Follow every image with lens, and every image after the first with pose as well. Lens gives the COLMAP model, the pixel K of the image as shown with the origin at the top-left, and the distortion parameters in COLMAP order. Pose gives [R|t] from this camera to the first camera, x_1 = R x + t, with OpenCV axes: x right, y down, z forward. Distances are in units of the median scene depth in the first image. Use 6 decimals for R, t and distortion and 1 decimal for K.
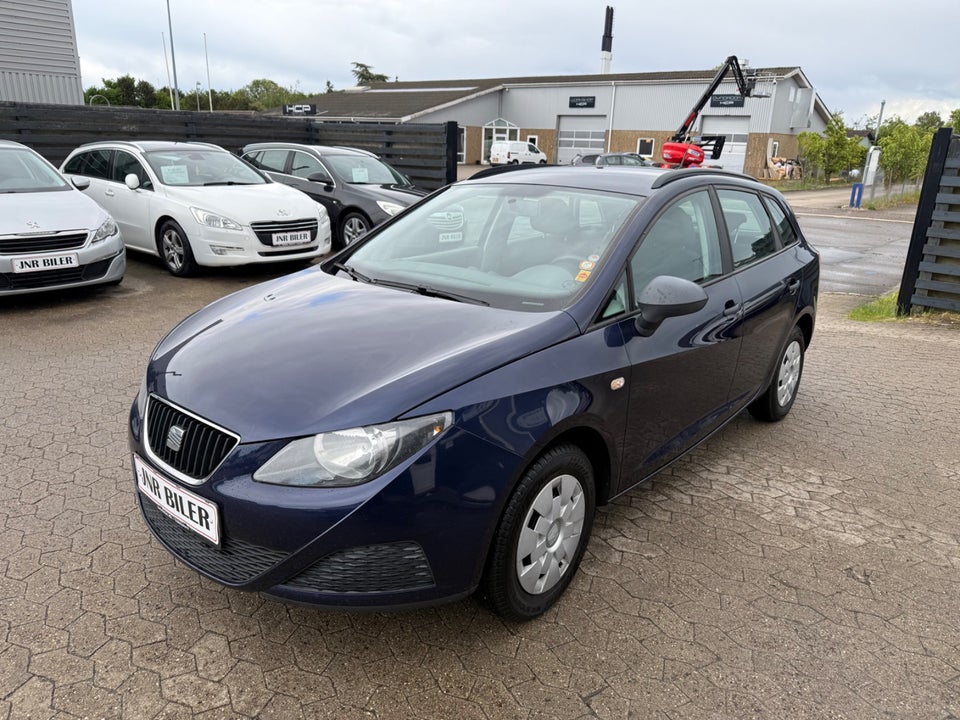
lens RADIAL K [[672.5, 0, 474.2], [0, 672.5, 370.8], [0, 0, 1]] dist [0.017536, -0.025323]
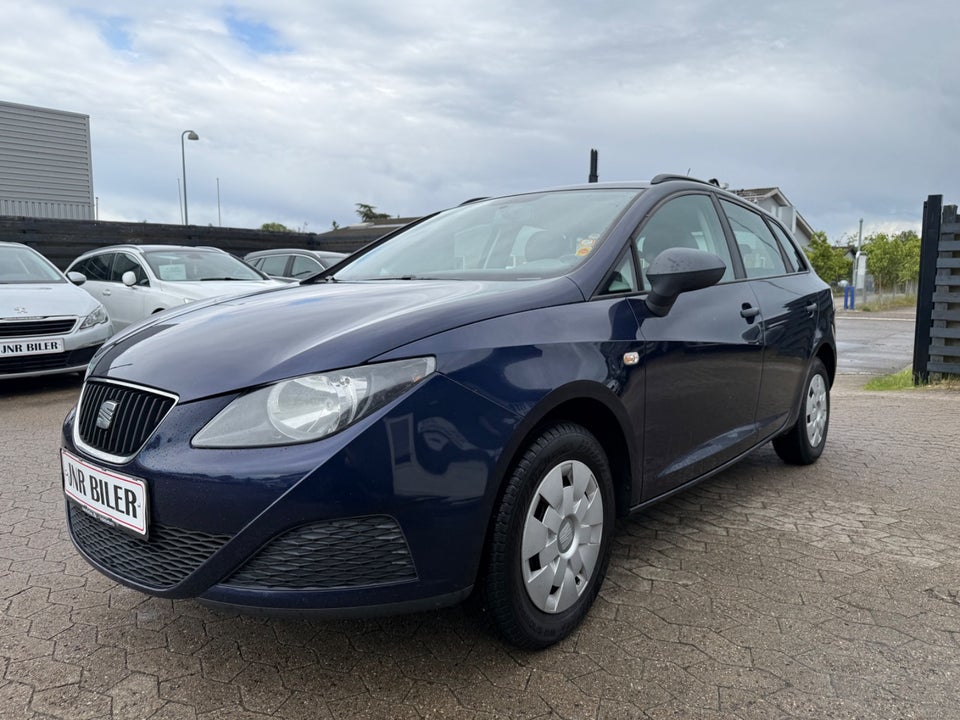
lens RADIAL K [[672.8, 0, 473.8], [0, 672.8, 370.0], [0, 0, 1]] dist [-0.000076, -0.002770]
pose [[0.999528, -0.030515, -0.003613, 0.013401], [0.029203, 0.979915, -0.197267, 0.184067], [0.009560, 0.197068, 0.980343, 0.145362]]
